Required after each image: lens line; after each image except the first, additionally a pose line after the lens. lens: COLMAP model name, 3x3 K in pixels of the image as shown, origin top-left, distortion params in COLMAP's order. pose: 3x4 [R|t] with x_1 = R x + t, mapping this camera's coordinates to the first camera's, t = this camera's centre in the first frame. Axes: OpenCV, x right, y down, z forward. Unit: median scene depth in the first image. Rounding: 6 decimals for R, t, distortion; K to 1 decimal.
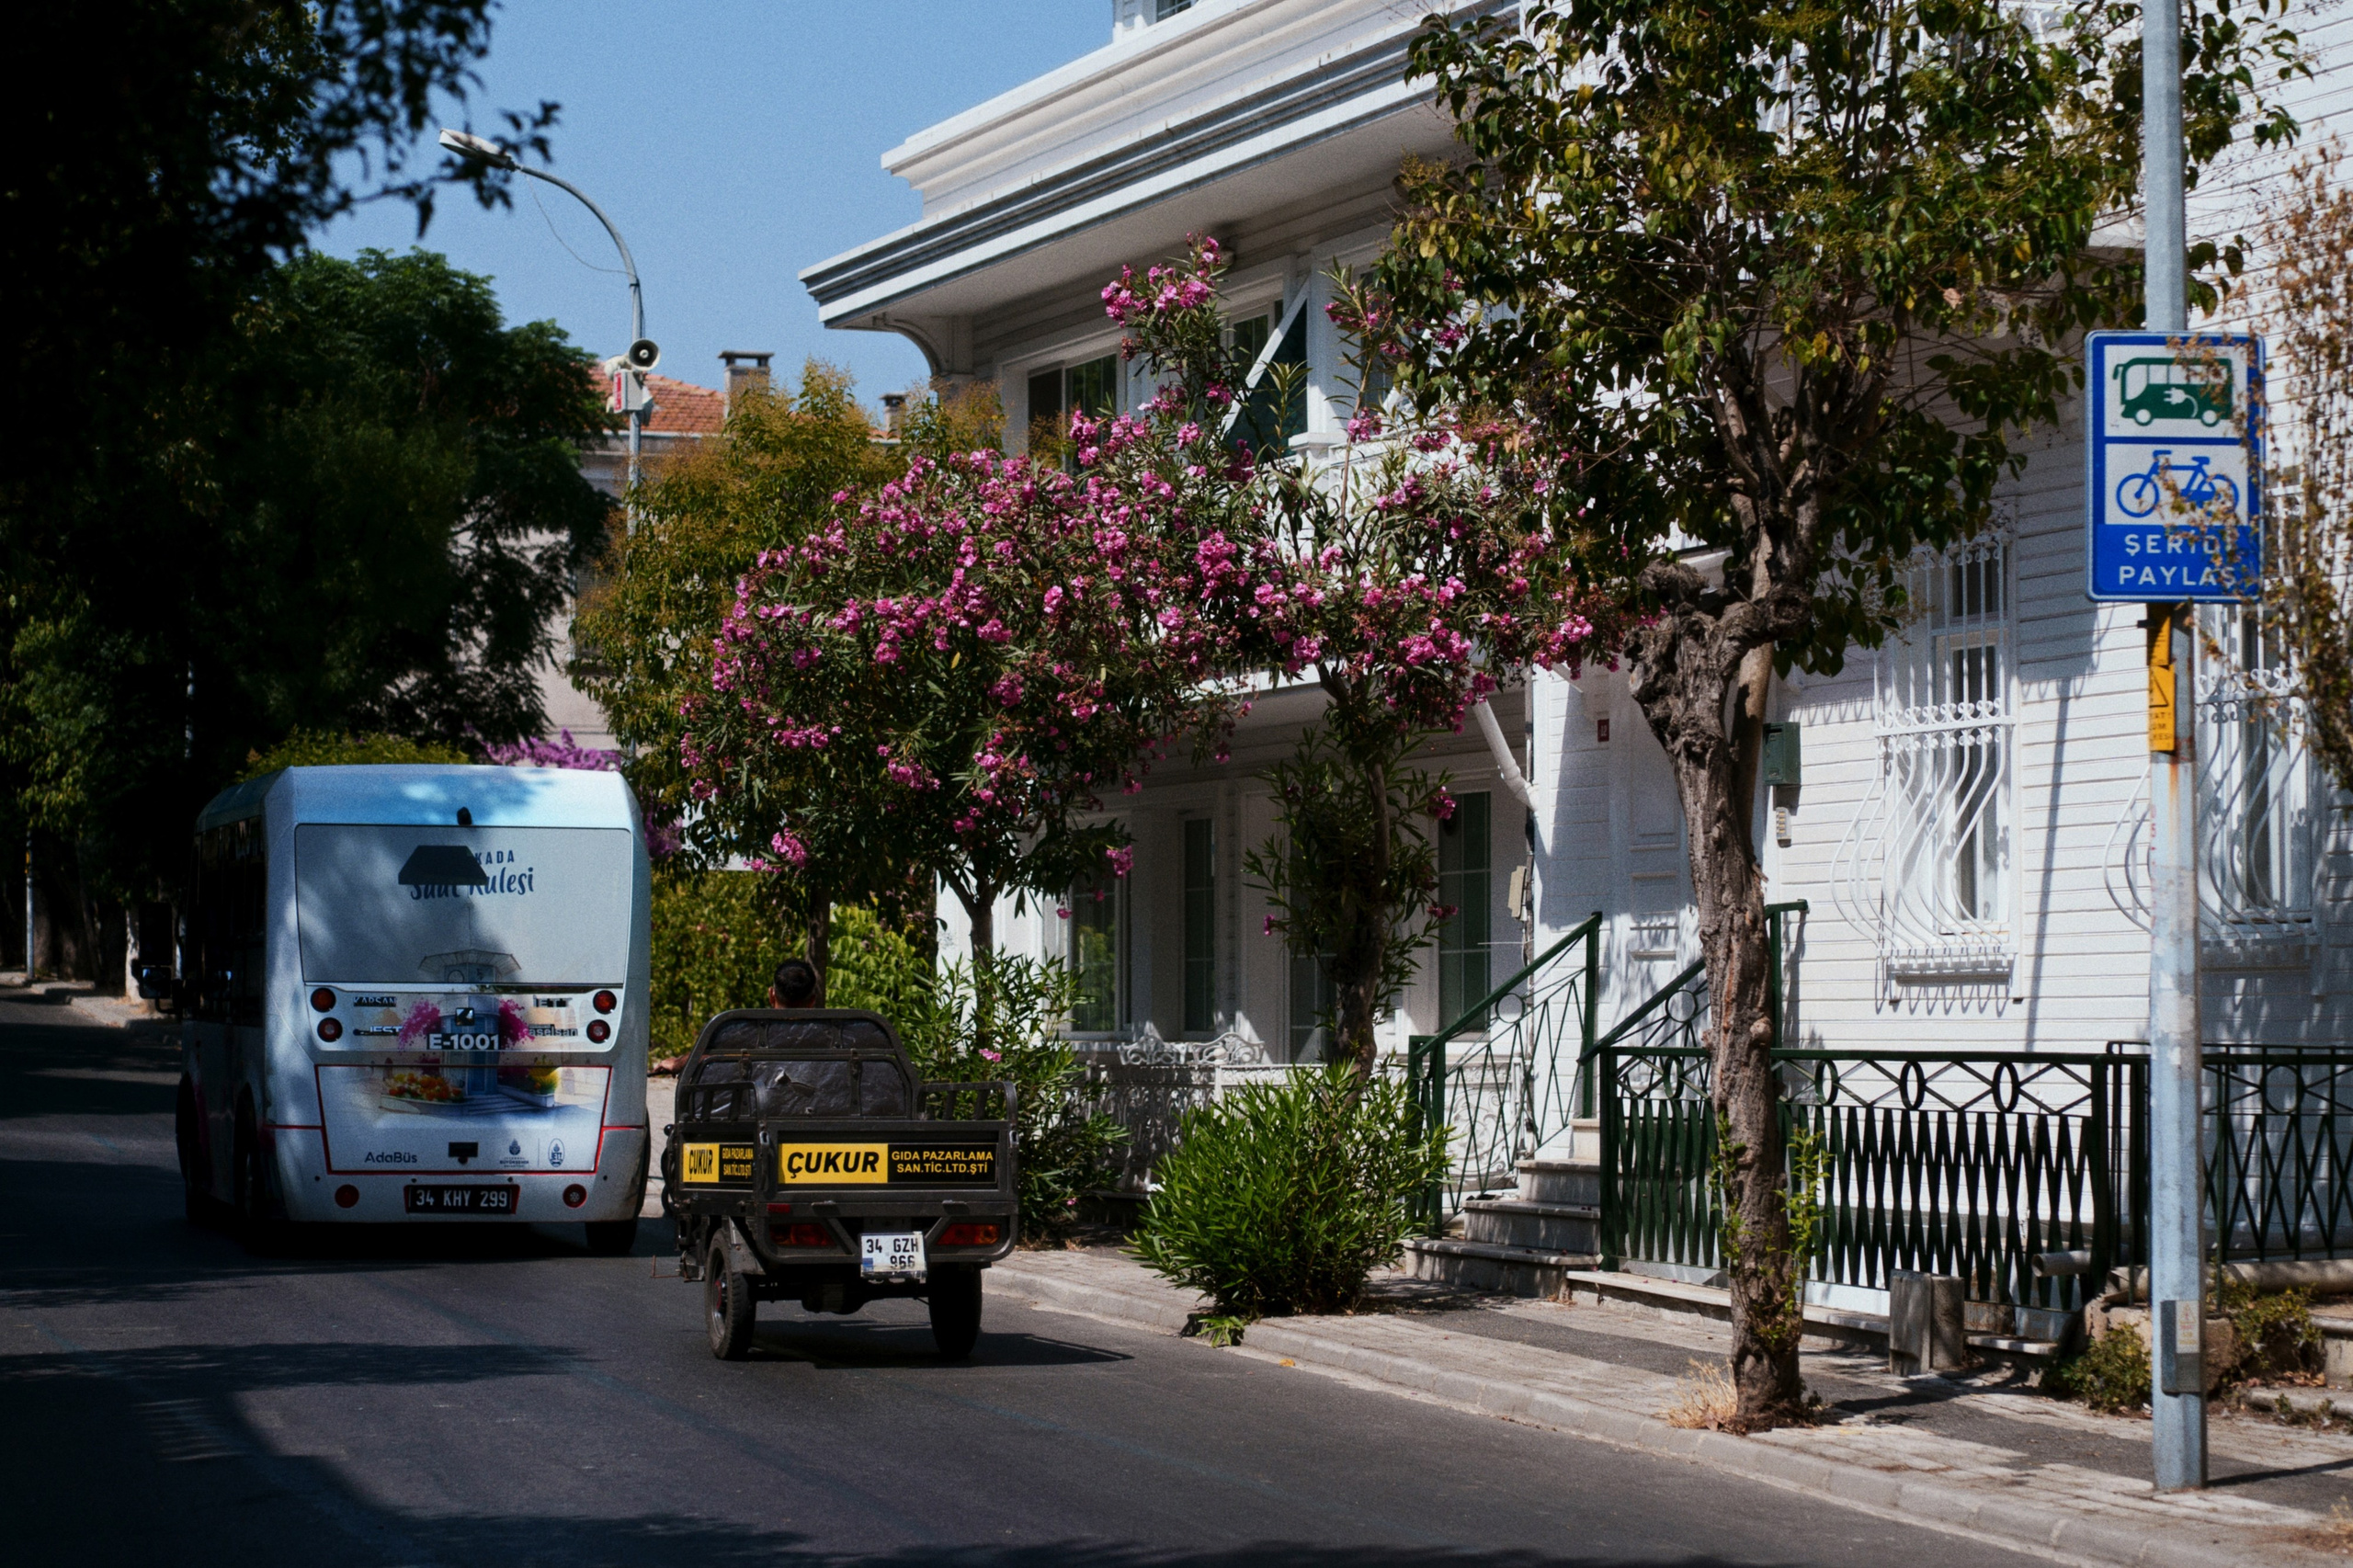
lens RADIAL K [[5576.7, 0, 1176.5], [0, 5576.7, 784.0], [0, 0, 1]] dist [0.092655, -2.308805]
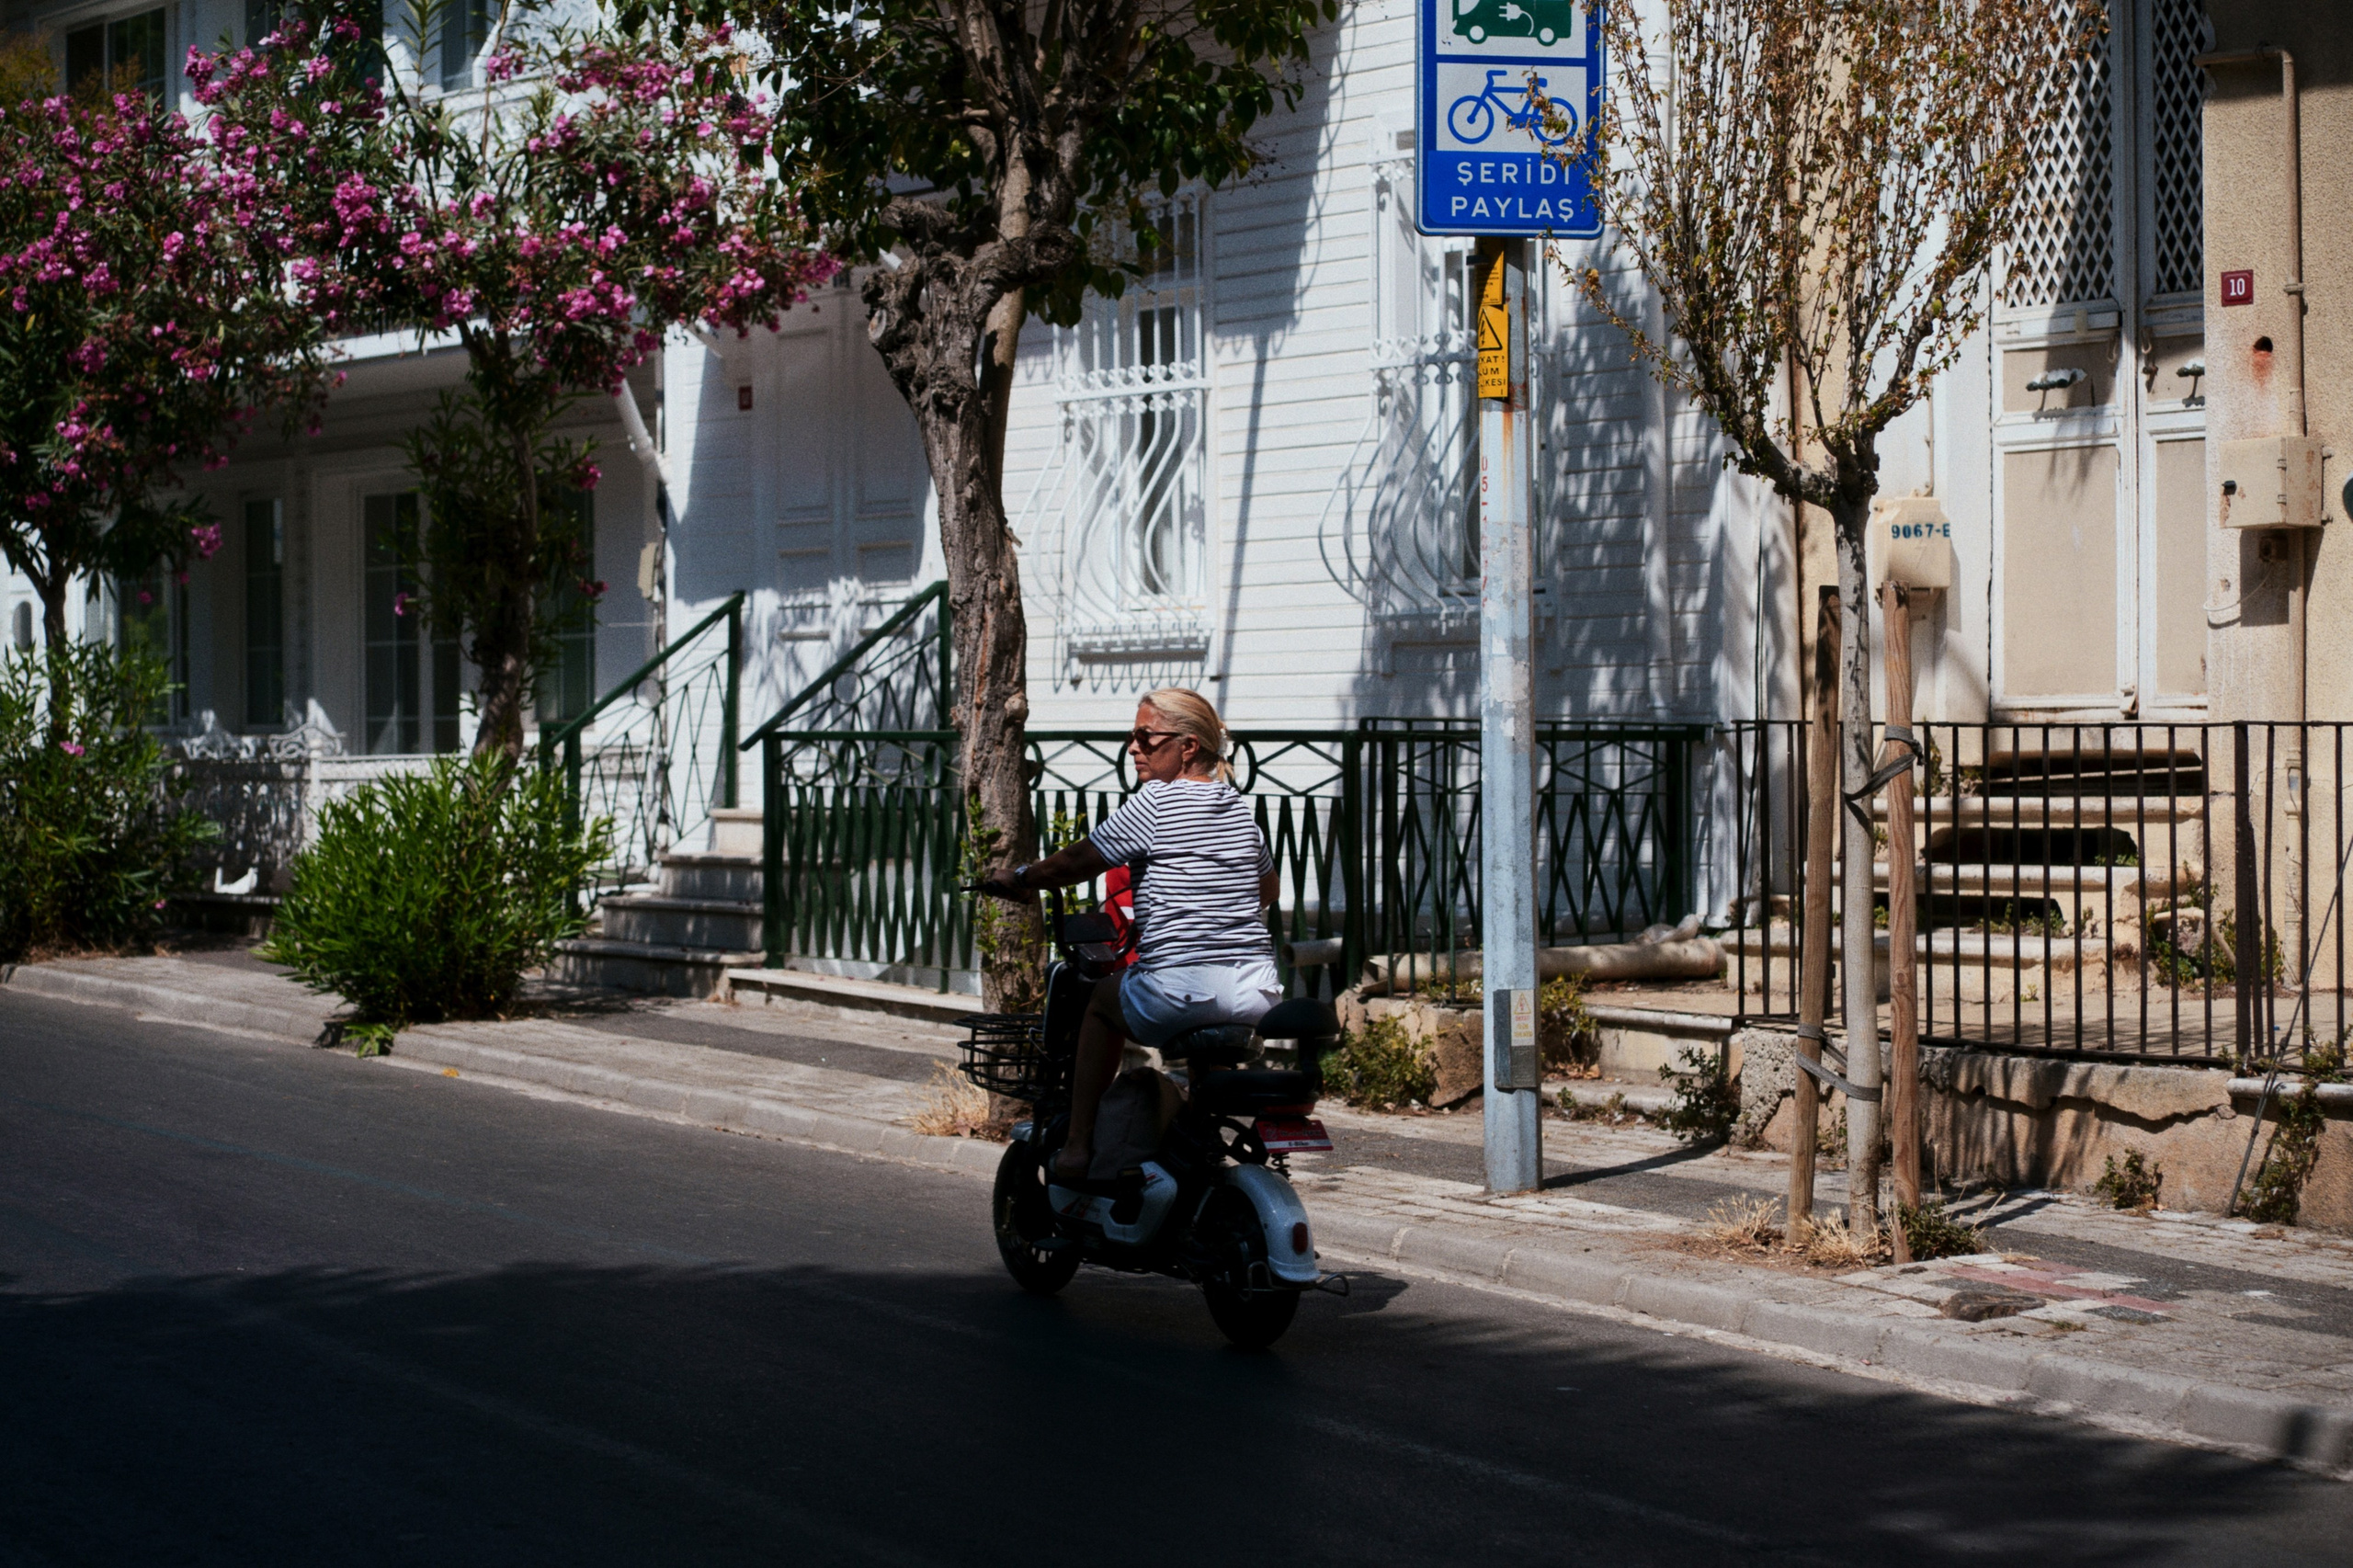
lens RADIAL K [[5522.6, 0, 1176.5], [0, 5522.6, 784.0], [0, 0, 1]] dist [0.051233, -0.602873]
pose [[0.981517, -0.009453, 0.191142, -0.035307], [-0.000798, 0.998568, 0.053485, 0.006288], [-0.191374, -0.052649, 0.980104, 0.075731]]
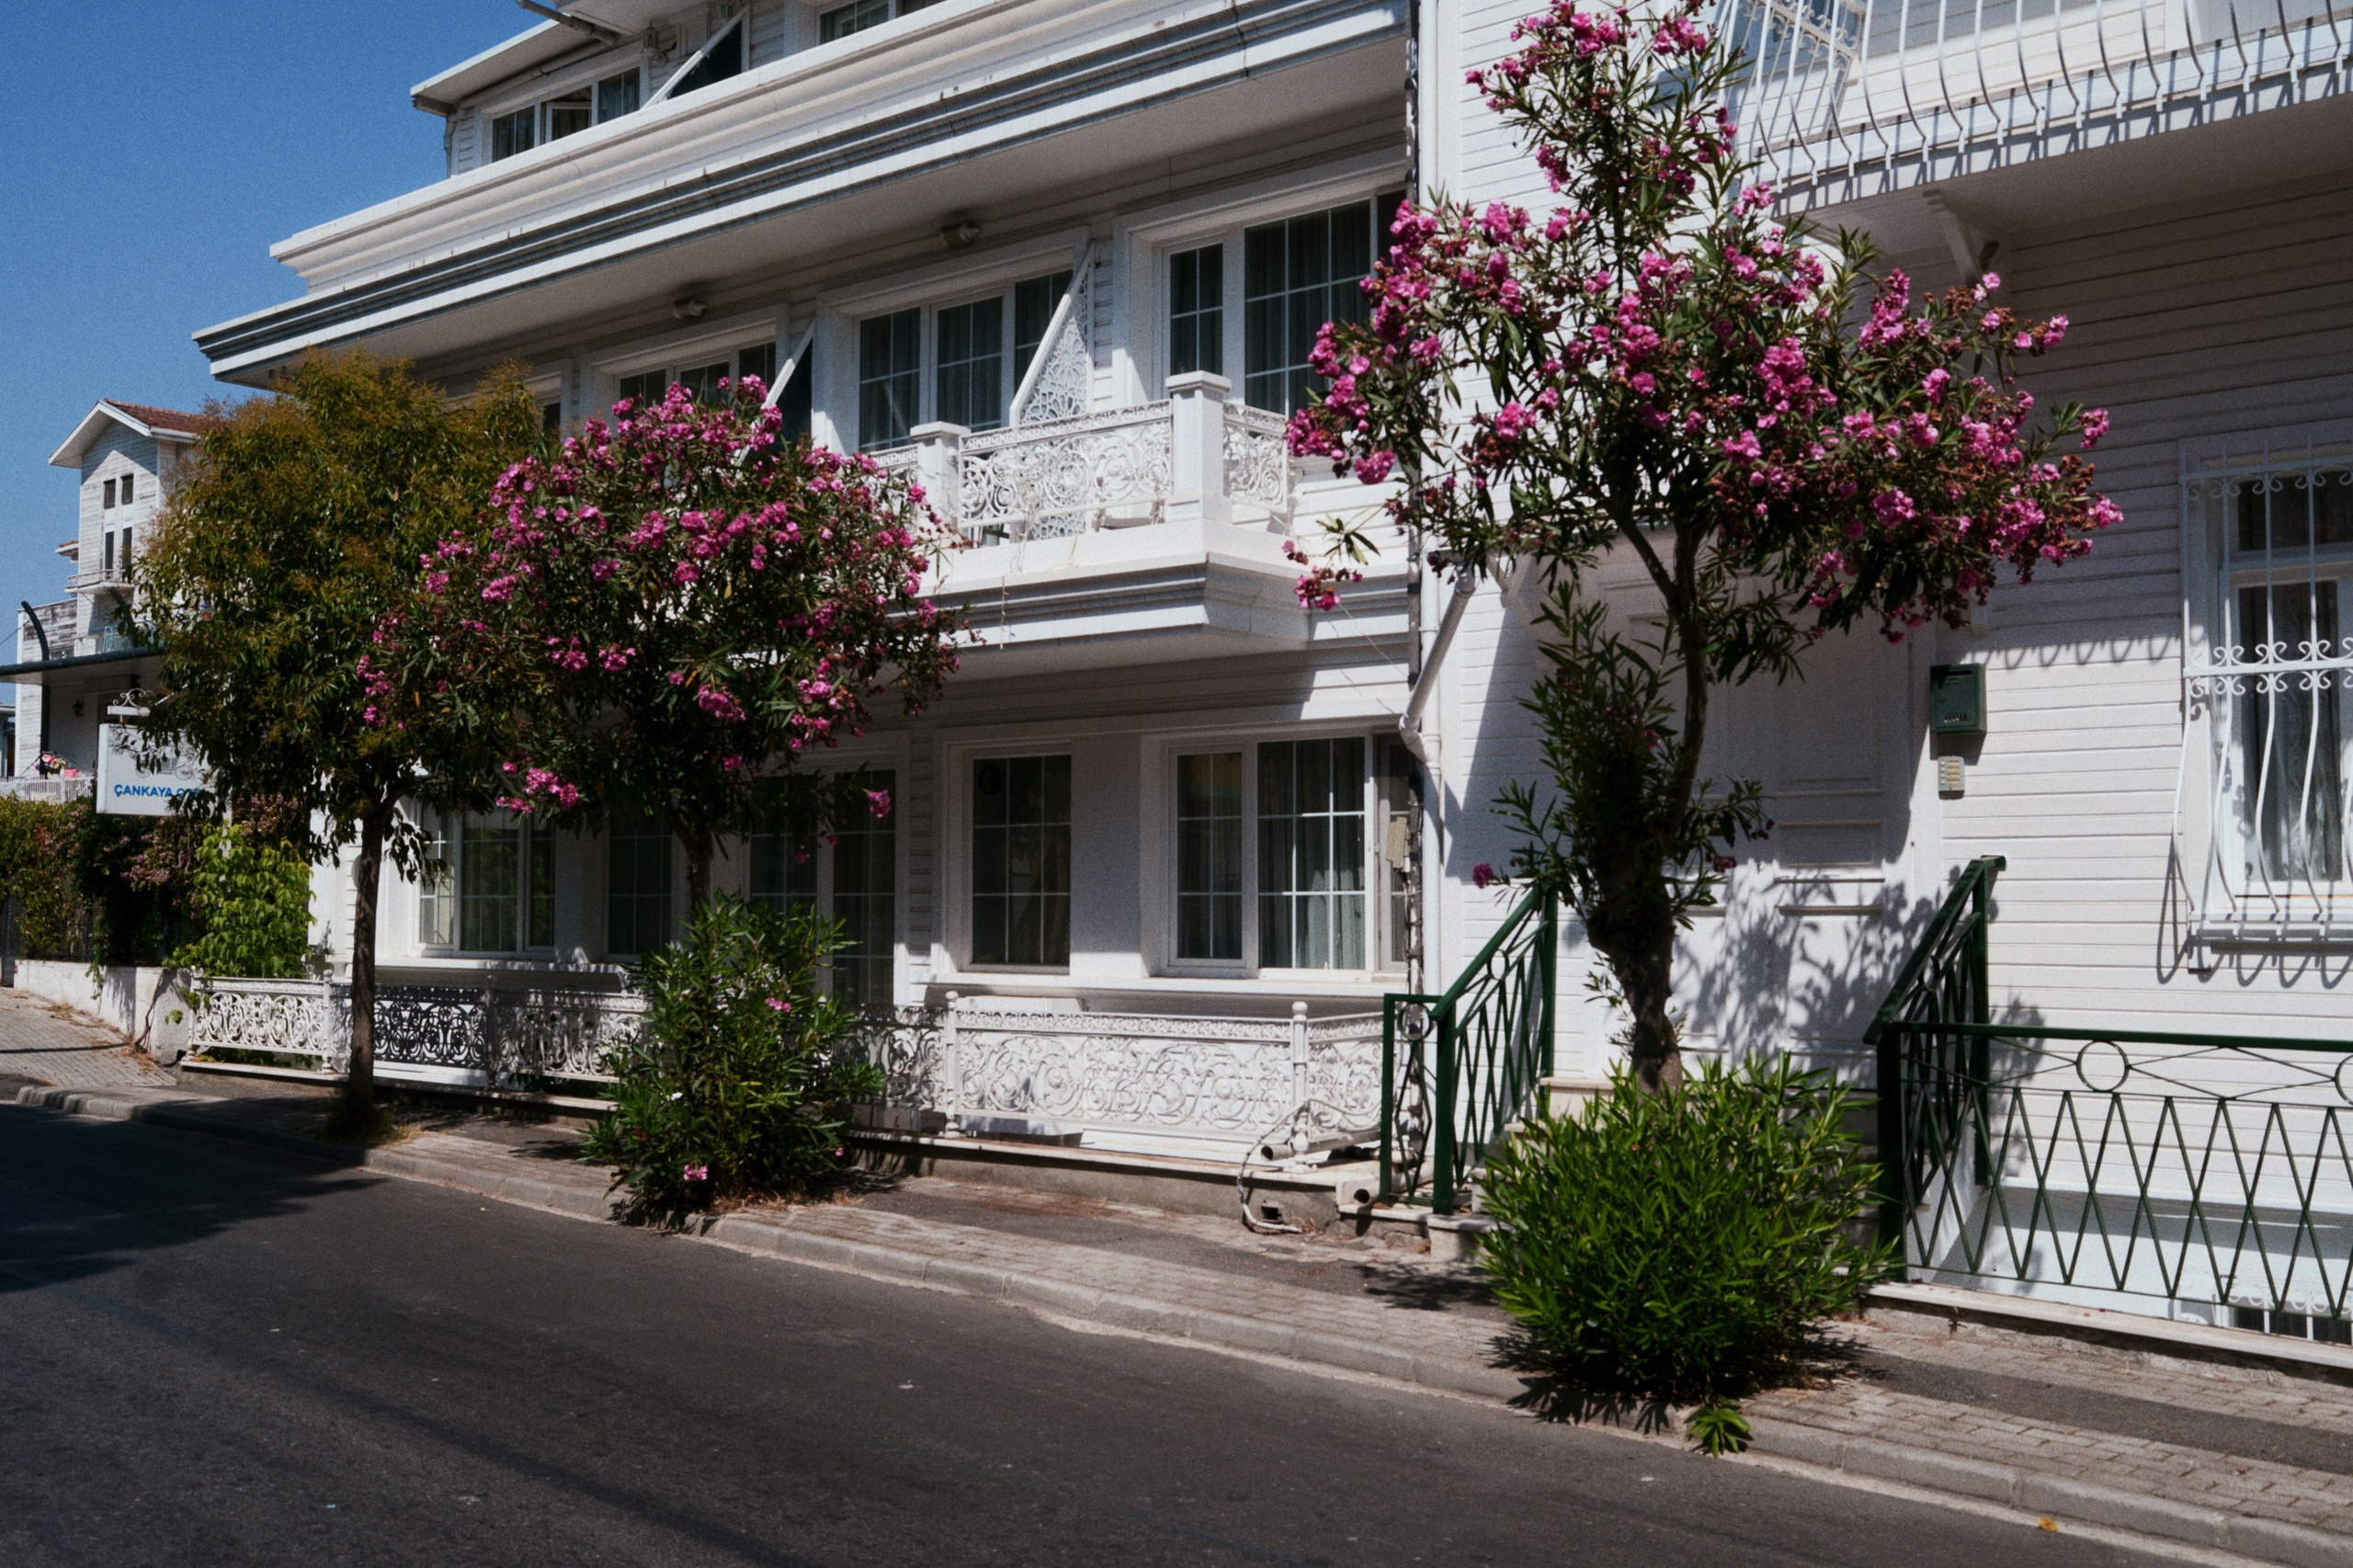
lens RADIAL K [[2439.6, 0, 1176.5], [0, 2439.6, 784.0], [0, 0, 1]] dist [-0.012459, -0.005848]
pose [[0.890965, 0.031962, 0.452946, -0.202612], [-0.027276, 0.999485, -0.016875, 0.020442], [-0.453253, 0.002681, 0.891378, 0.742458]]
